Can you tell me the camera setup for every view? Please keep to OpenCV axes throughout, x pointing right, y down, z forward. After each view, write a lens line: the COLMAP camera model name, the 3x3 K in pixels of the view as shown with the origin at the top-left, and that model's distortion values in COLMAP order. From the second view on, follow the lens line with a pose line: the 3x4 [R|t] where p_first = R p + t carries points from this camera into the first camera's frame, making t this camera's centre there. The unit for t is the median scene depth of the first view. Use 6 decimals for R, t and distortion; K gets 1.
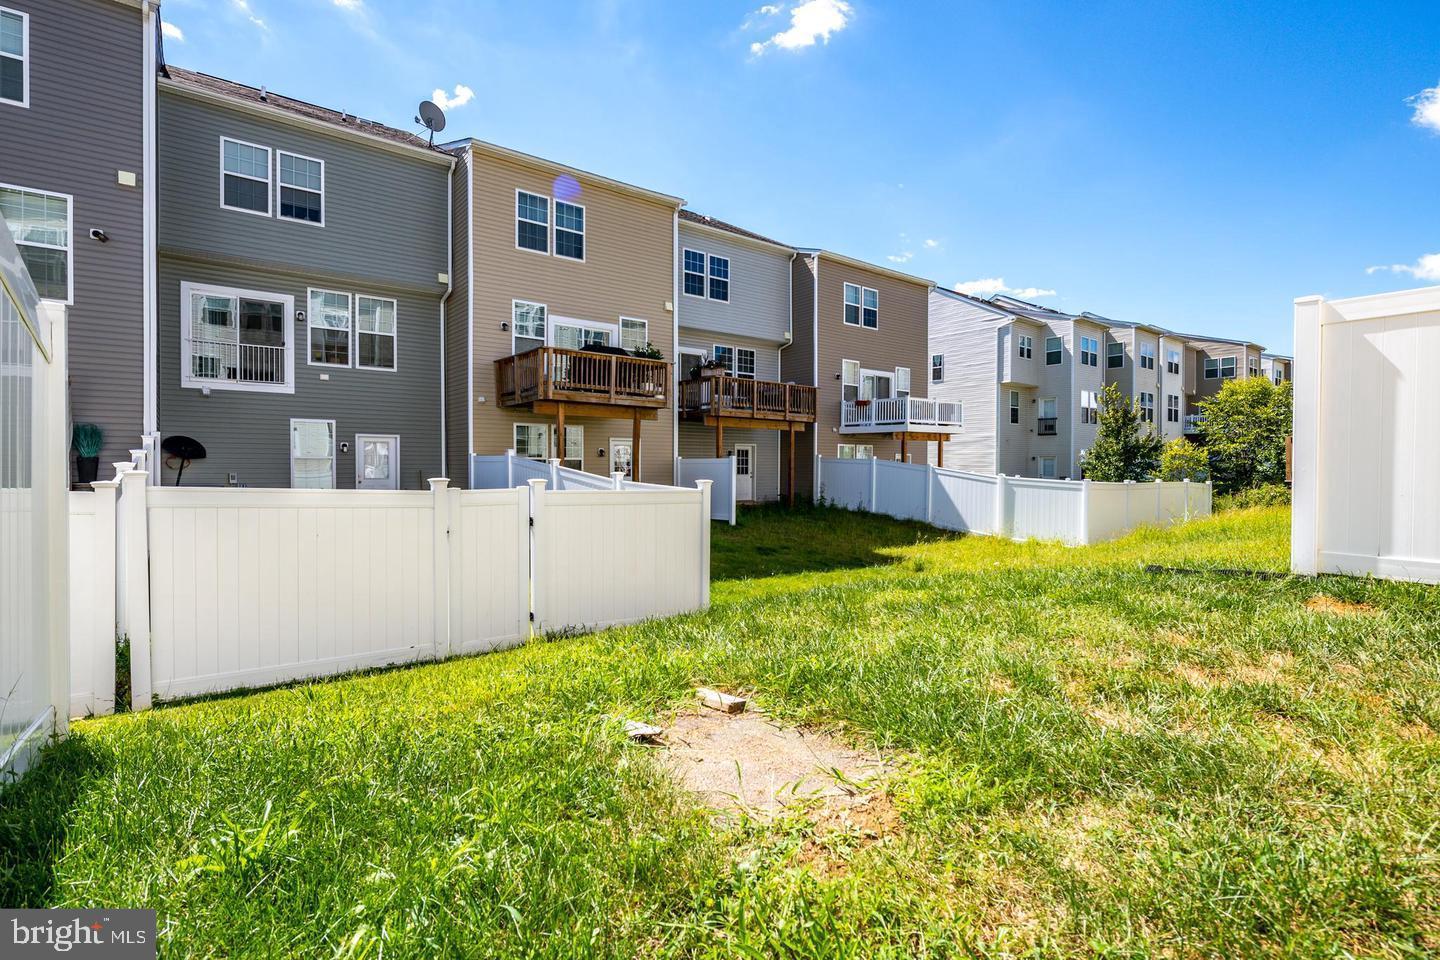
lens RADIAL K [[681.5, 0, 720.0], [0, 681.5, 480.0], [0, 0, 1]] dist [-0.003076, -0.000665]
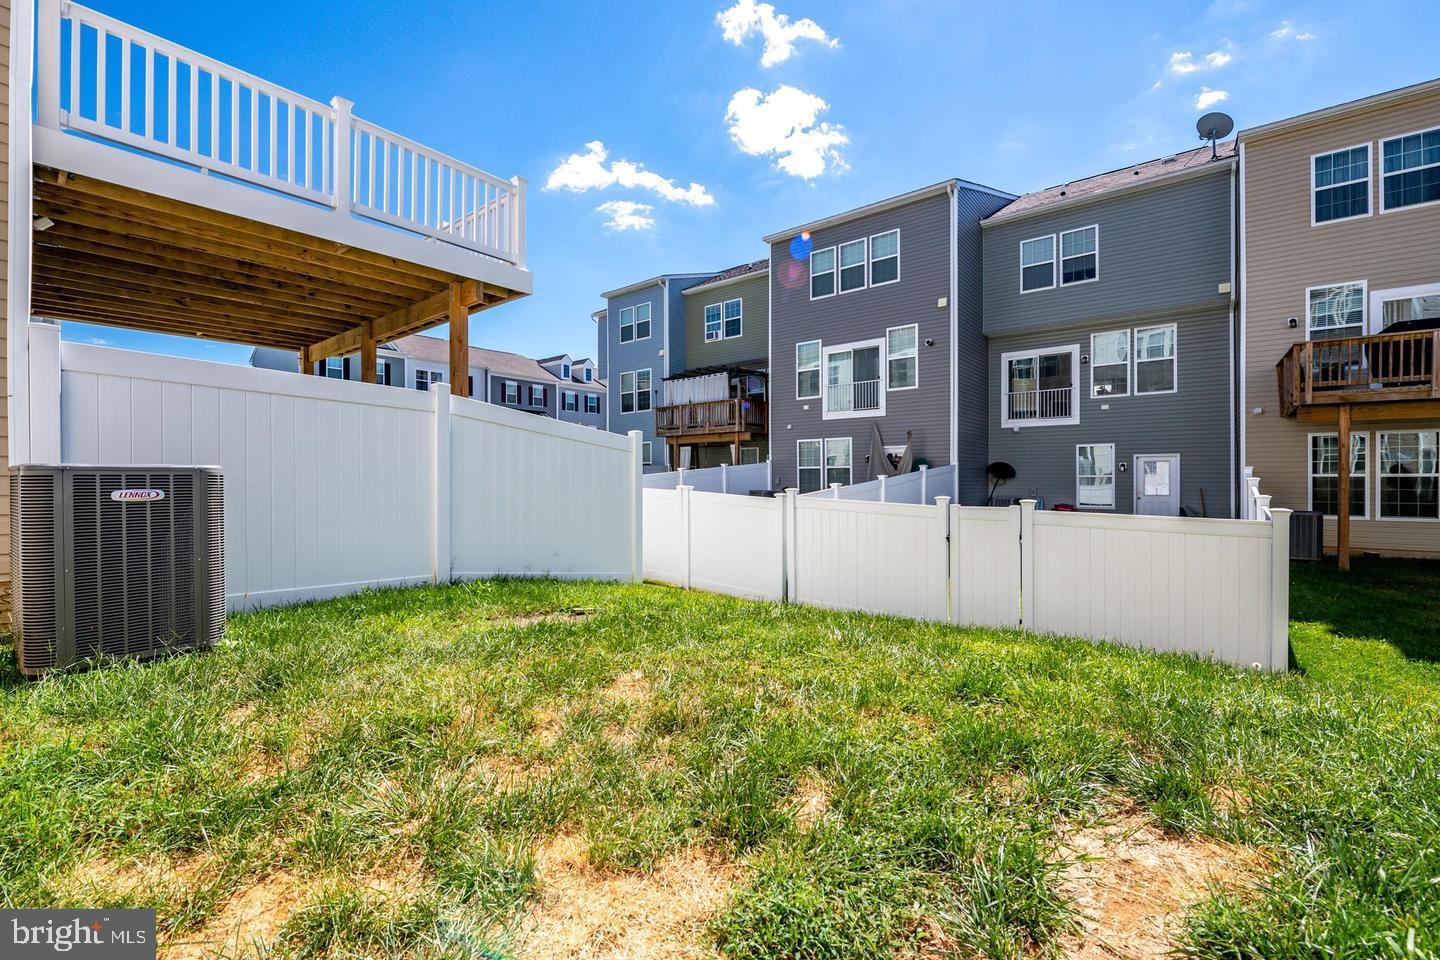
lens RADIAL K [[616.7, 0, 720.0], [0, 616.7, 480.0], [0, 0, 1]] dist [0.001626, 0.000404]
pose [[0.221905, -0.001243, -0.975067, 0.304174], [-0.021993, 0.999738, -0.006280, -0.006036], [0.974820, 0.022838, 0.221820, 0.132292]]
